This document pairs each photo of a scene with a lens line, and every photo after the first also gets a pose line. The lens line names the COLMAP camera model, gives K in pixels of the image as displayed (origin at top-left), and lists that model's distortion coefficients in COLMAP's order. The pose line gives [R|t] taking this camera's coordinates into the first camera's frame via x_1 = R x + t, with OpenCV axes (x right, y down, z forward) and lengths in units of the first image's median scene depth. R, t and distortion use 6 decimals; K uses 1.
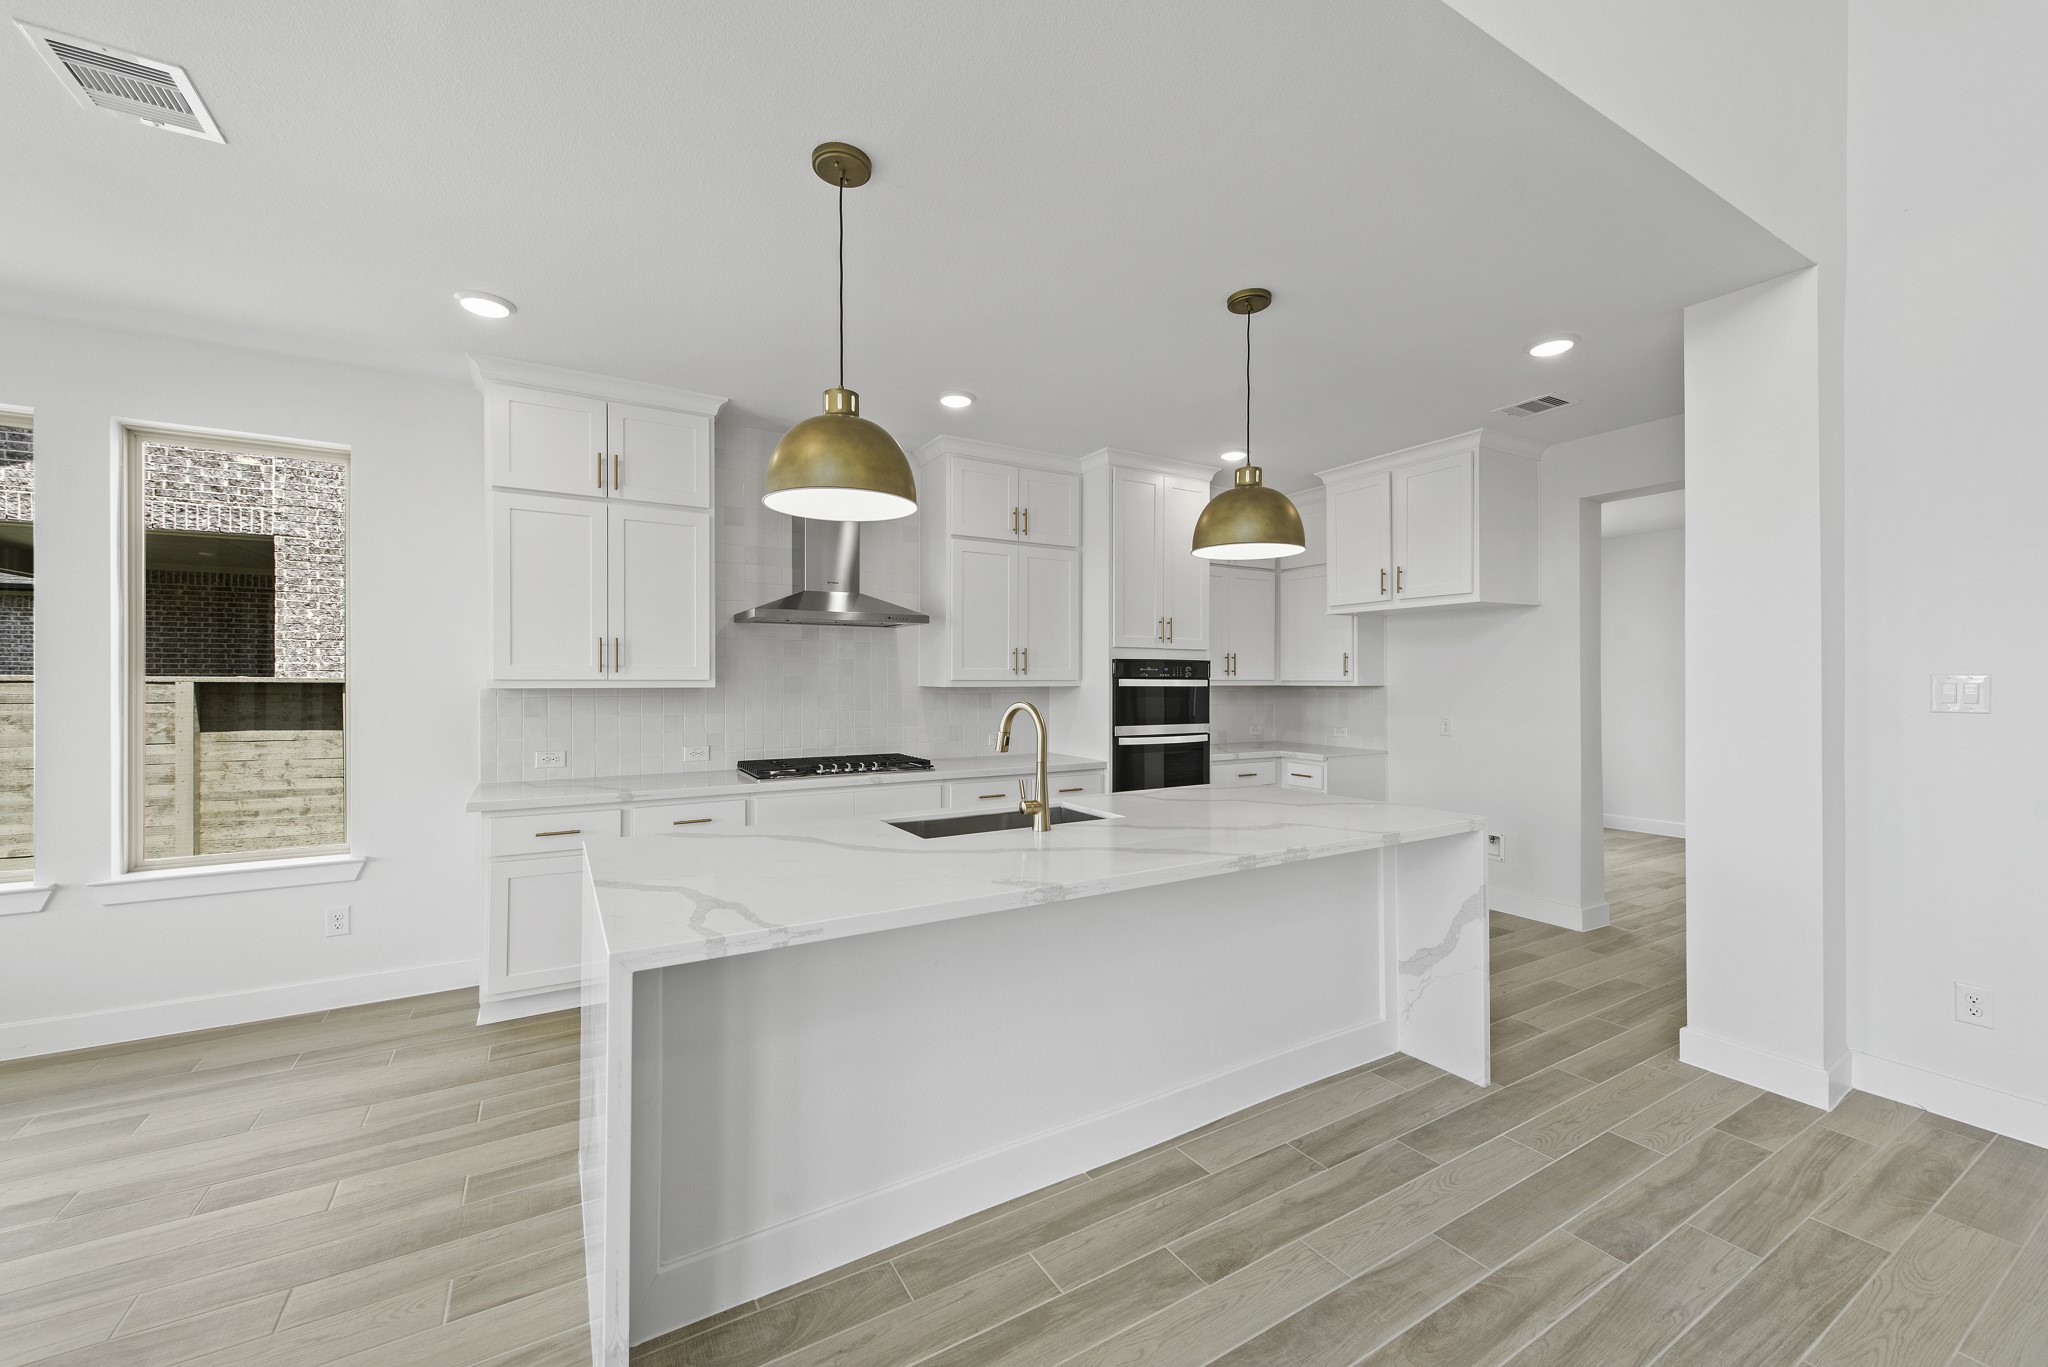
lens RADIAL K [[799.3, 0, 1024.0], [0, 799.3, 683.5], [0, 0, 1]] dist [0.013732, -0.004155]
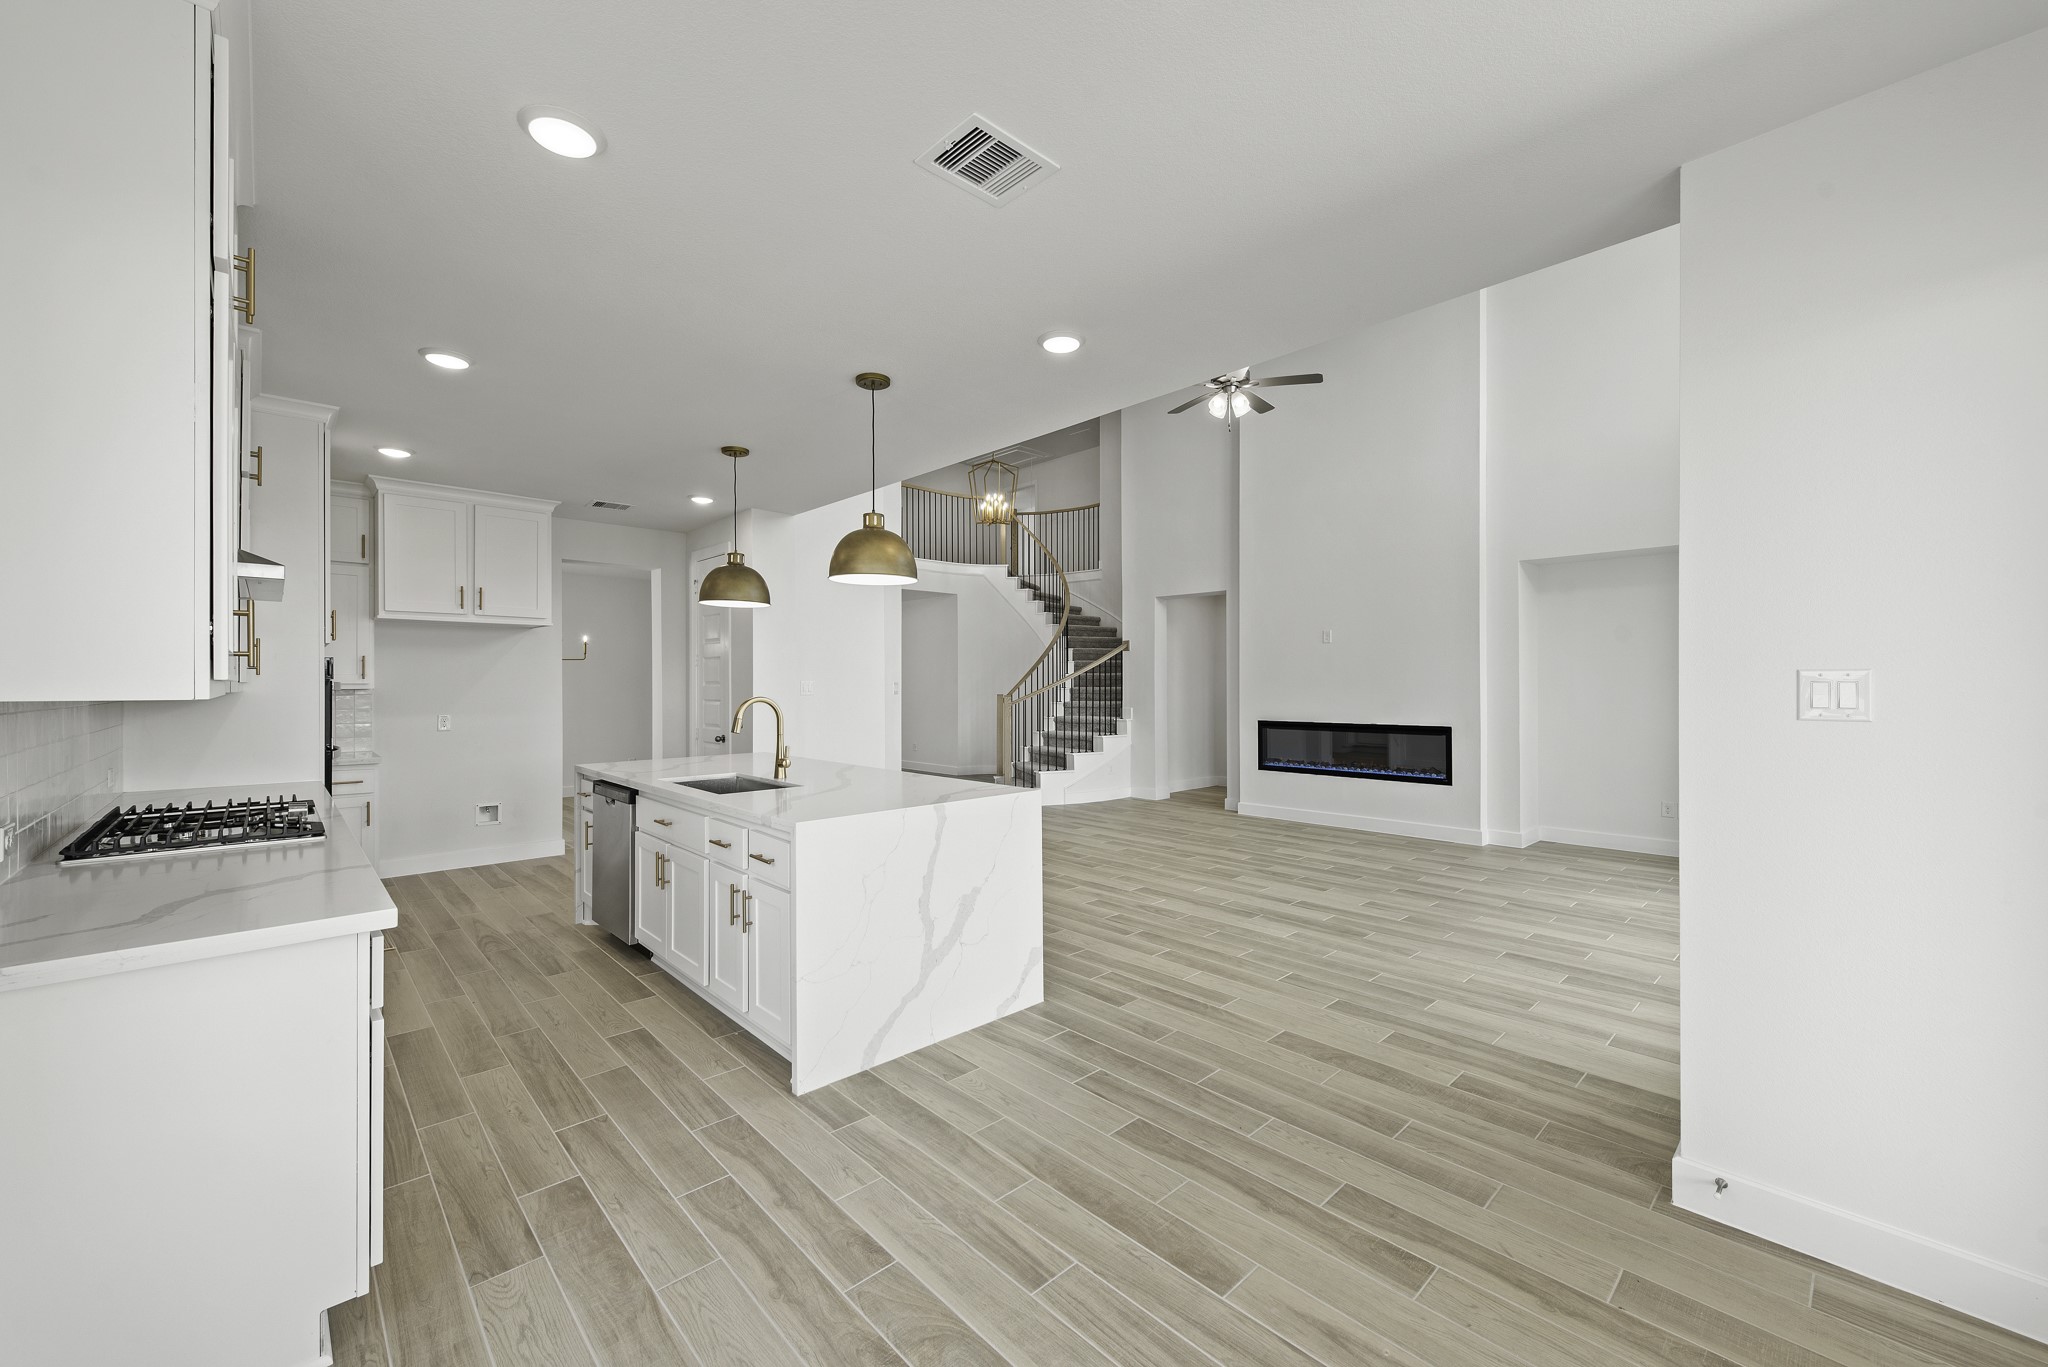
lens RADIAL K [[799.3, 0, 1024.0], [0, 799.3, 683.5], [0, 0, 1]] dist [0.013732, -0.004155]
pose [[-0.218471, -0.001025, 0.975843, -0.862103], [0.005168, 0.999984, 0.002207, -0.001919], [-0.975830, 0.005525, -0.218462, 0.464096]]
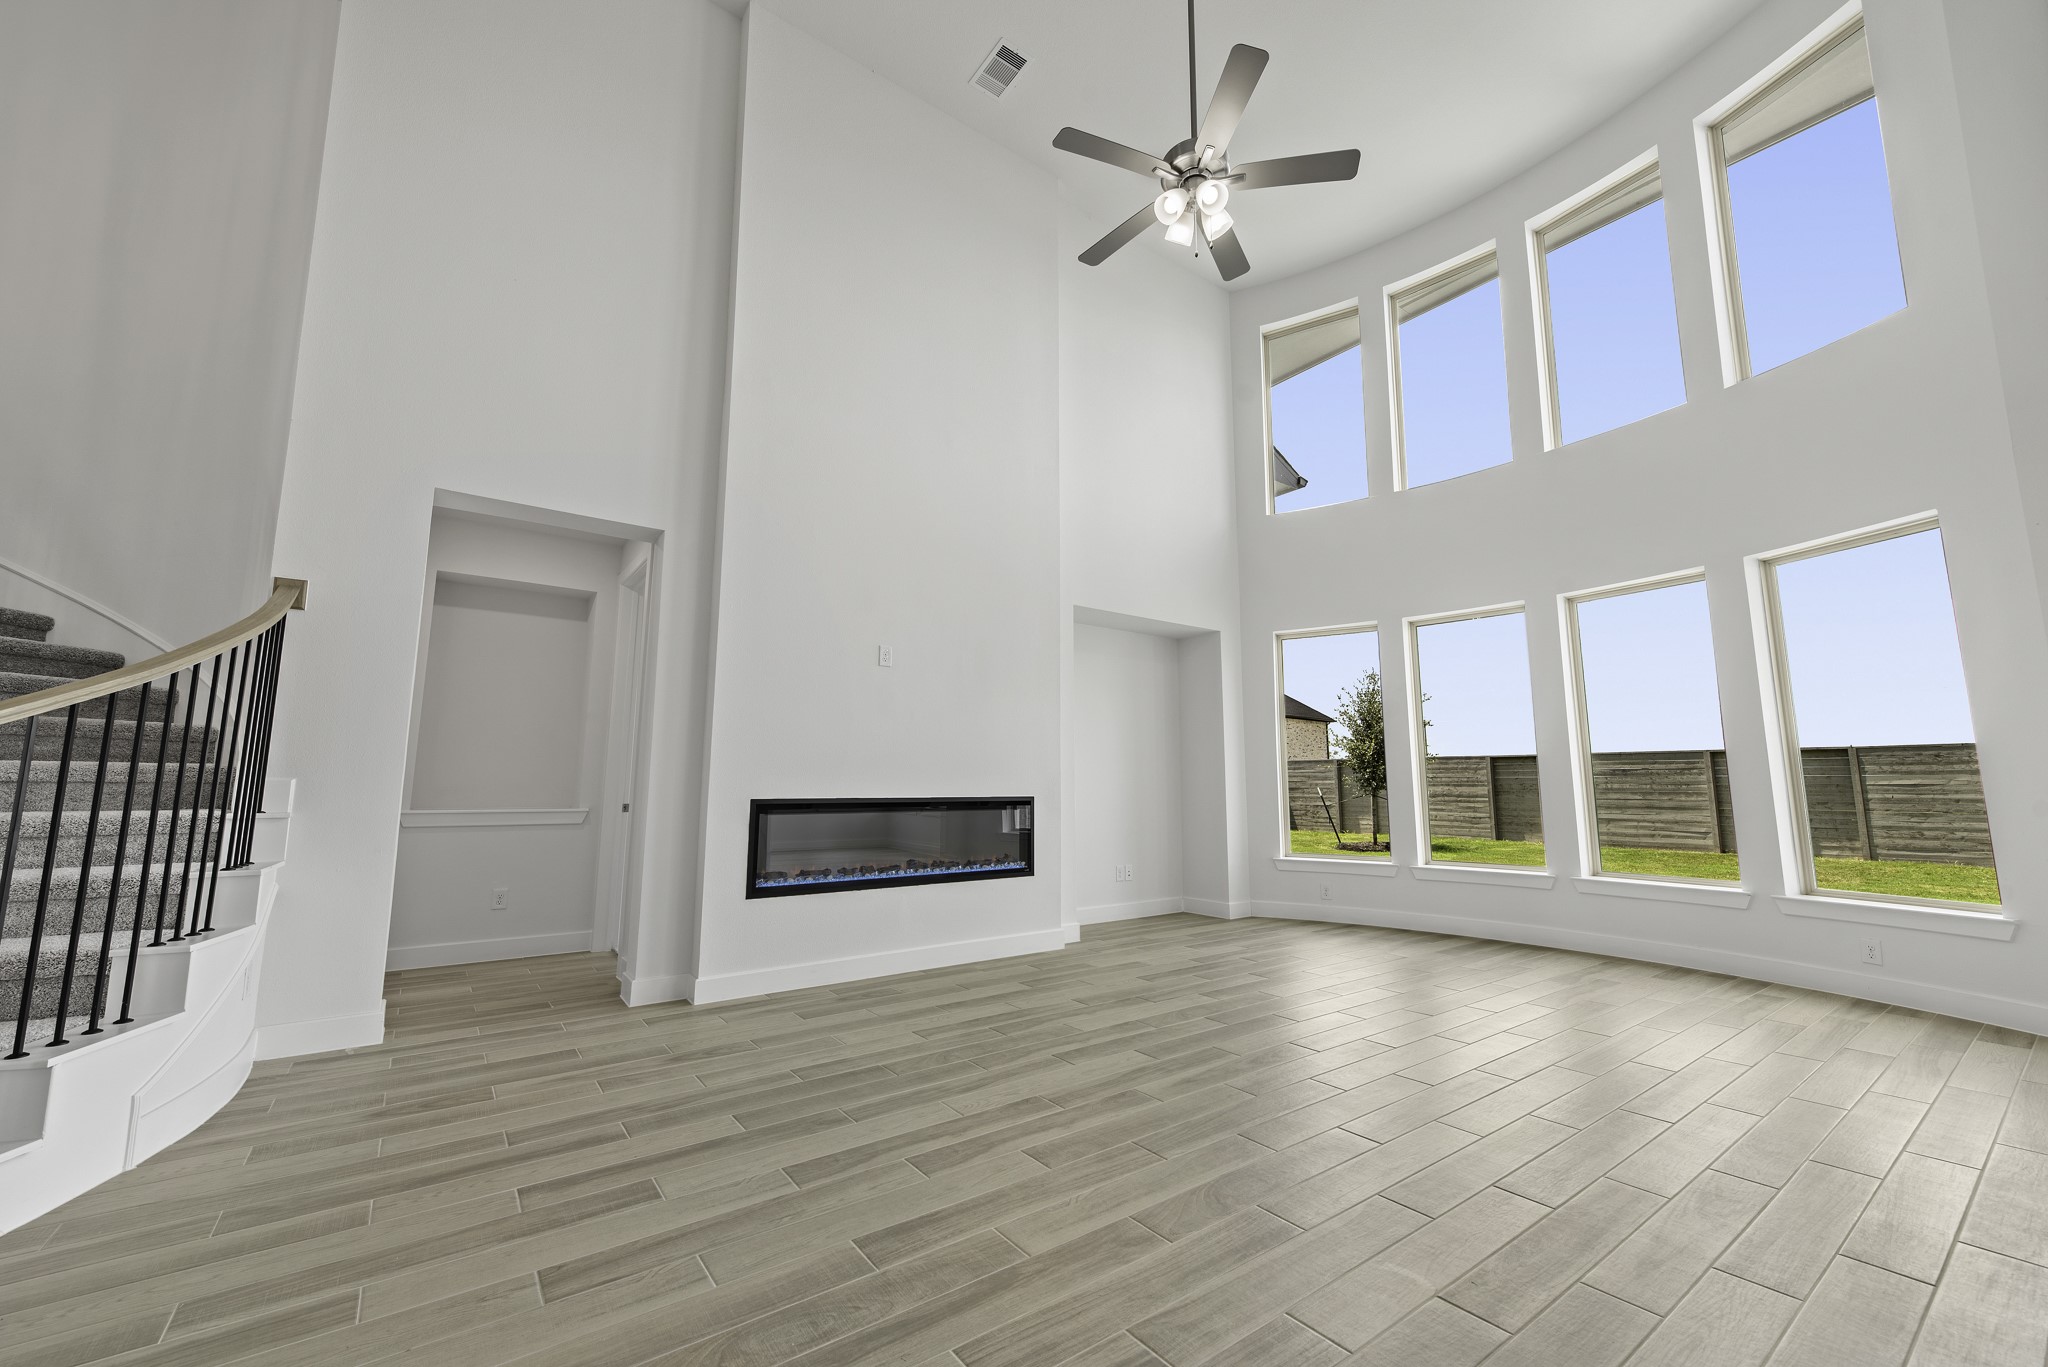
lens RADIAL K [[800.9, 0, 1027.0], [0, 800.9, 673.2], [0, 0, 1]] dist [0.013996, -0.004571]
pose [[-0.994709, -0.018925, -0.100976, 0.525867], [-0.004463, 0.989918, -0.141569, 0.072253], [0.102638, -0.140369, -0.984765, 0.512879]]
